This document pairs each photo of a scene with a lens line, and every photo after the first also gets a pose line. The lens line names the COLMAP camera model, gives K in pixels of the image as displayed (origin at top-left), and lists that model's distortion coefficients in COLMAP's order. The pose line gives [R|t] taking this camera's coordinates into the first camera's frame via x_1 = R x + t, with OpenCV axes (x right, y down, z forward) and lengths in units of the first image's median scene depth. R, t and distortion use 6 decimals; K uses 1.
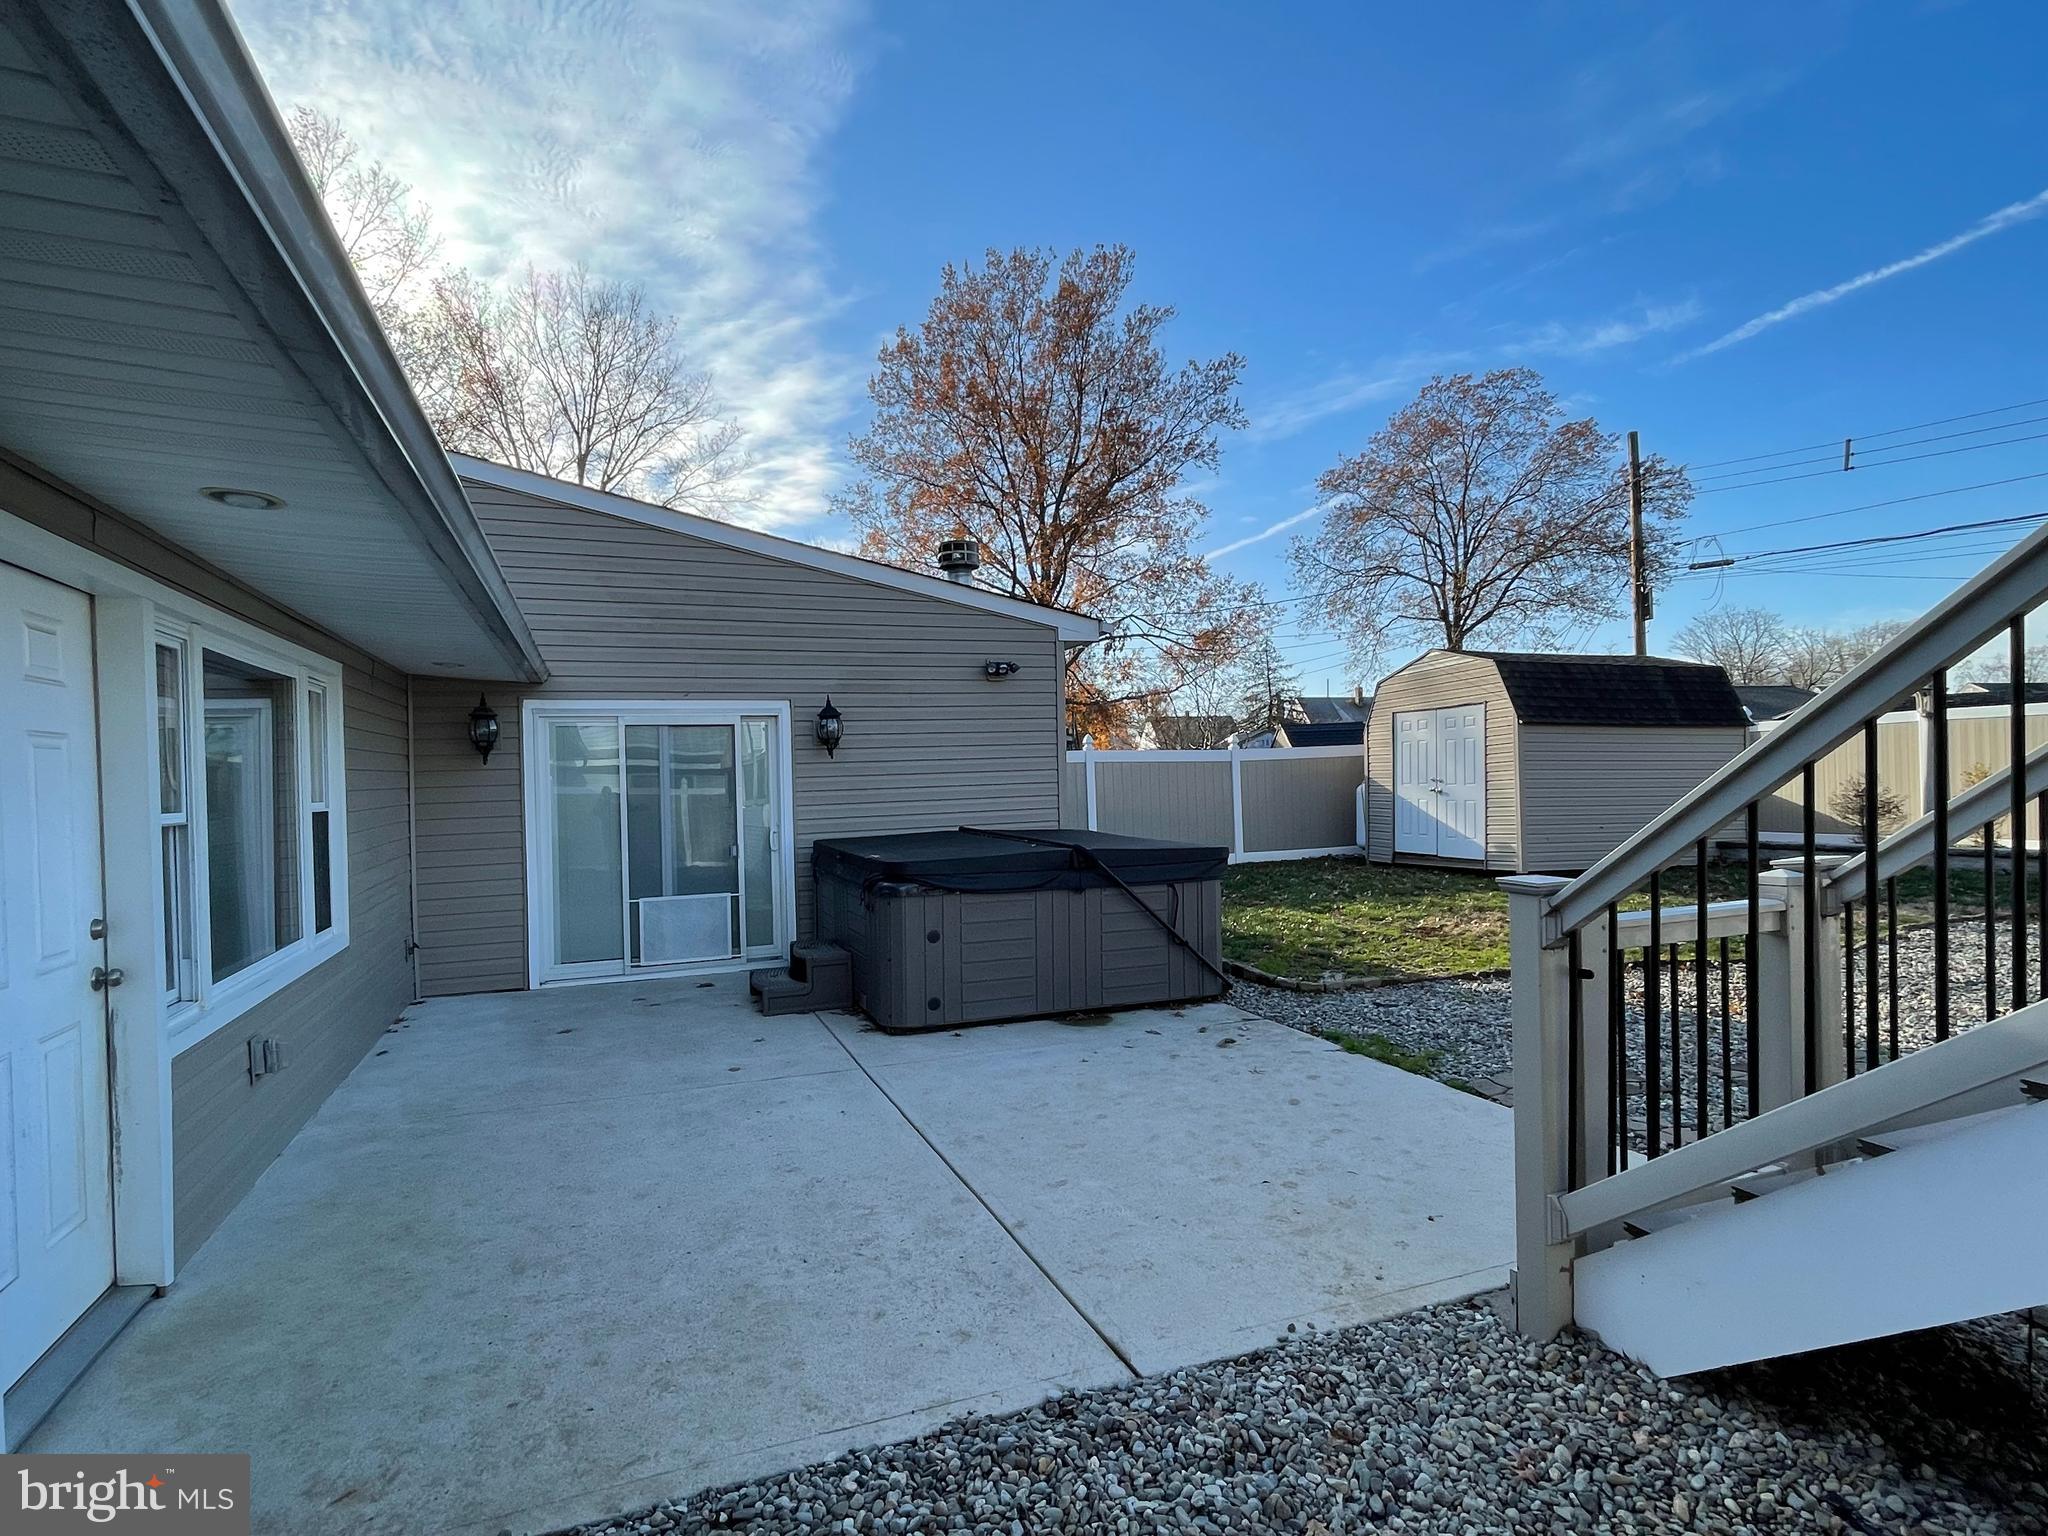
lens RADIAL K [[1031.2, 0, 1019.7], [0, 1031.2, 789.4], [0, 0, 1]] dist [0.001276, -0.000655]
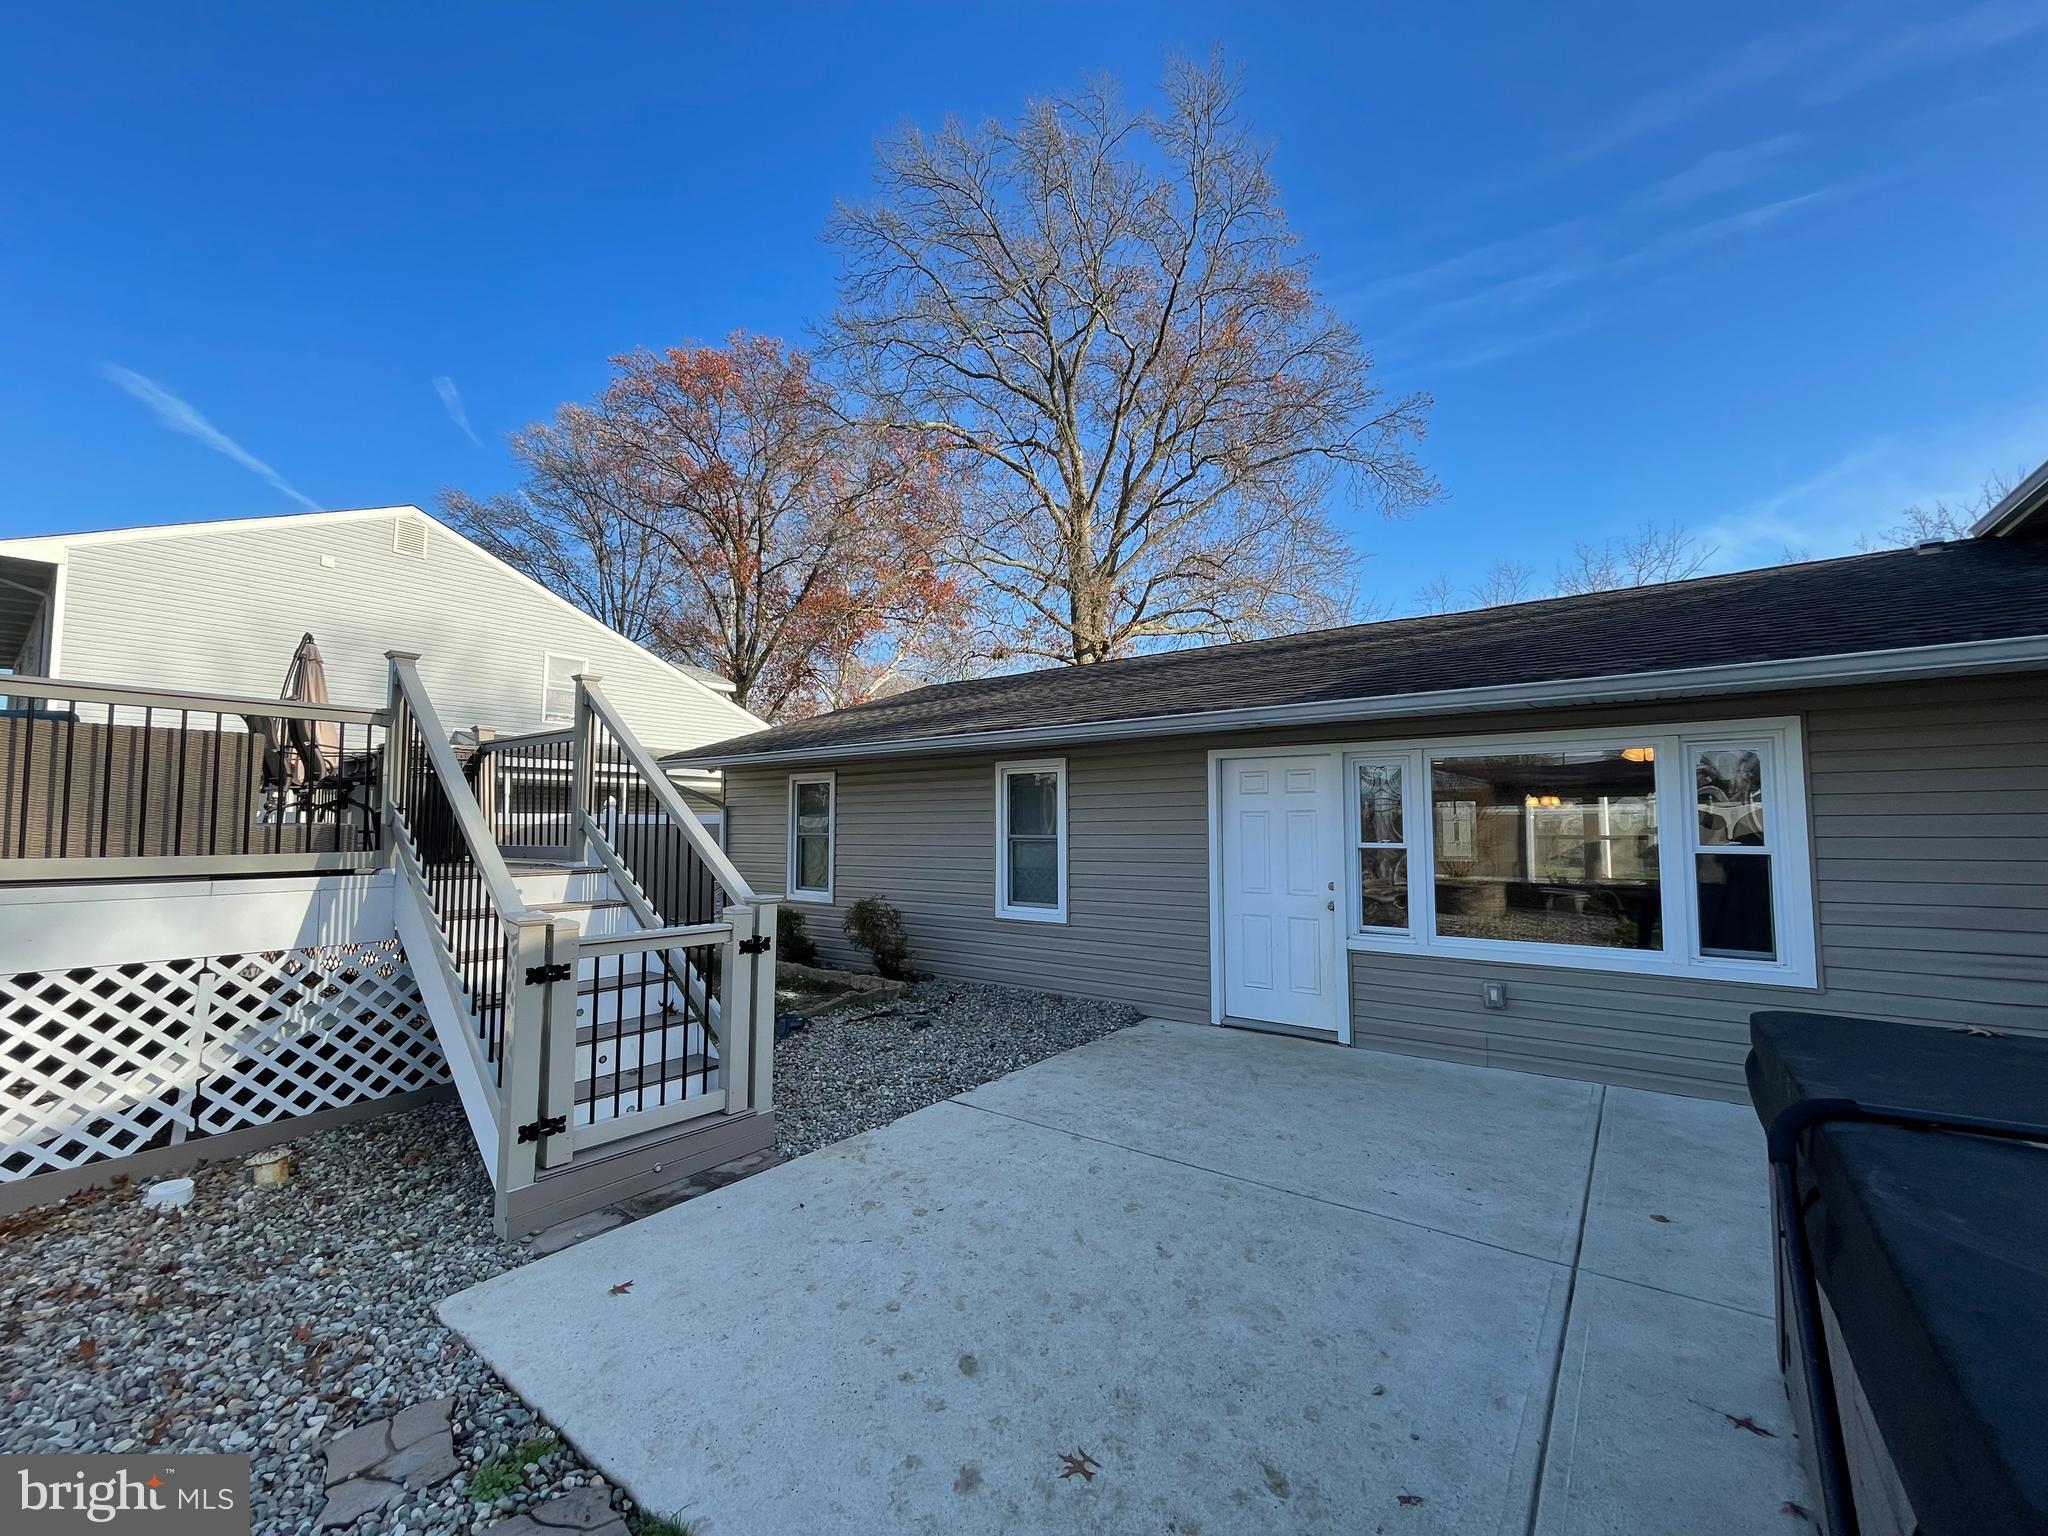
lens RADIAL K [[828.7, 0, 1017.0], [0, 828.7, 769.1], [0, 0, 1]] dist [-0.002737, -0.000063]
pose [[-0.860425, -0.013691, -0.509394, 0.061999], [0.010956, 0.998911, -0.045353, -0.005161], [0.509460, -0.044604, -0.859338, 0.180328]]
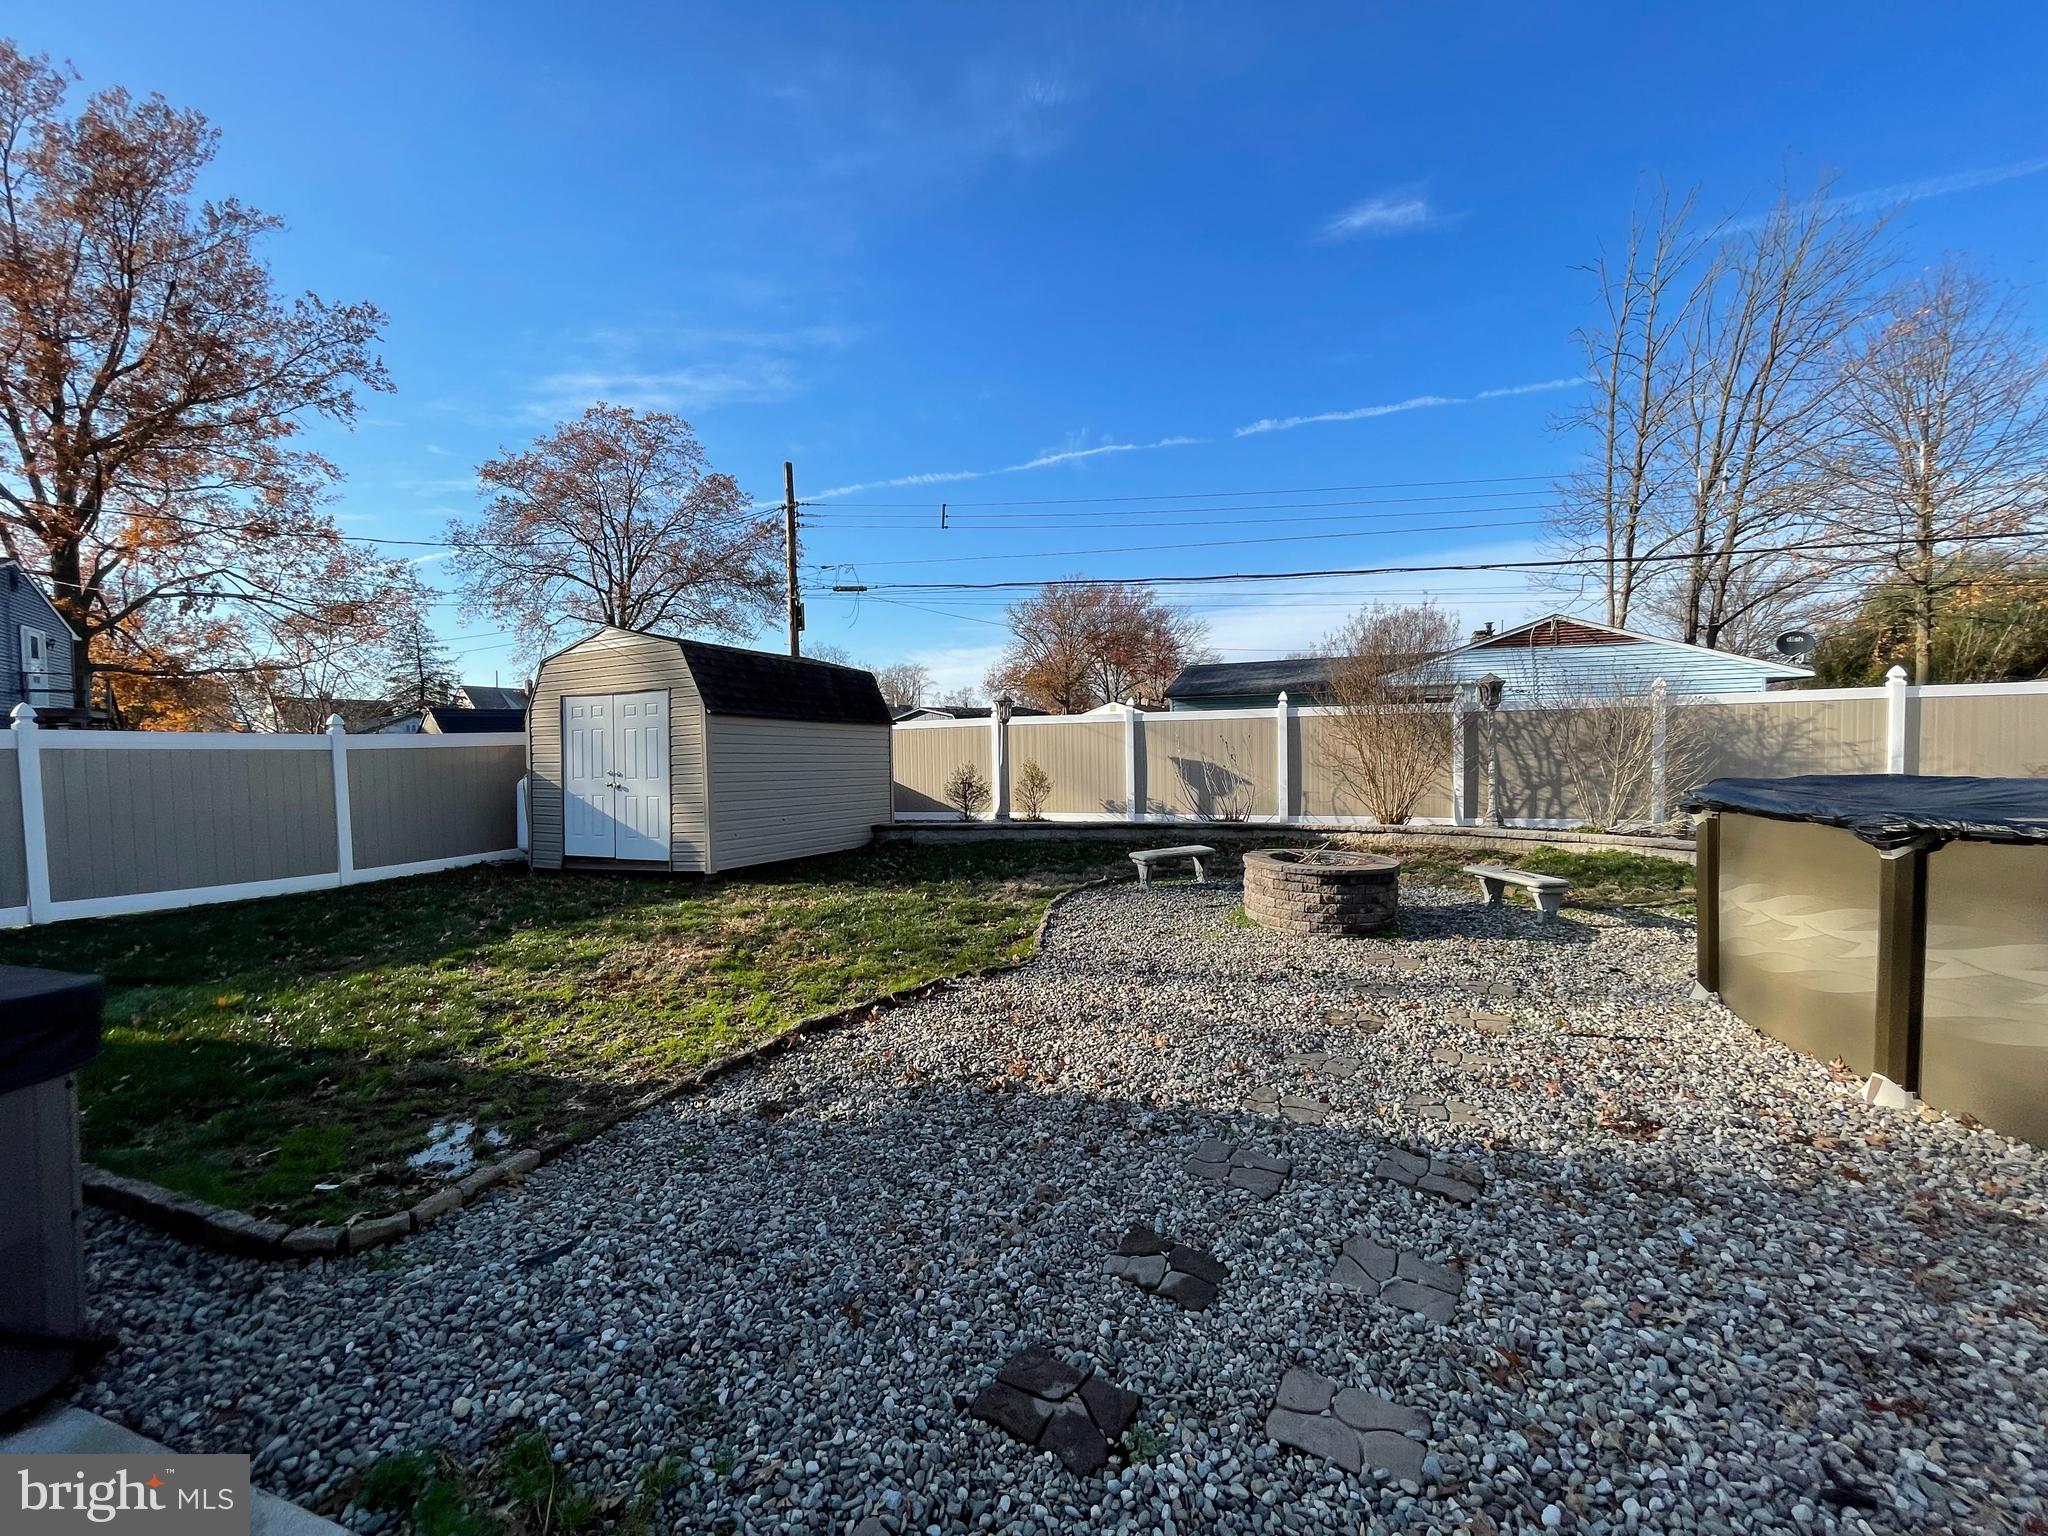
lens RADIAL K [[828.8, 0, 1024.9], [0, 828.8, 774.5], [0, 0, 1]] dist [-0.001155, 0.000084]
pose [[0.655977, -0.009803, 0.754717, 0.034952], [0.007901, 0.999950, 0.006121, -0.003765], [-0.754740, 0.001948, 0.656022, 0.095186]]
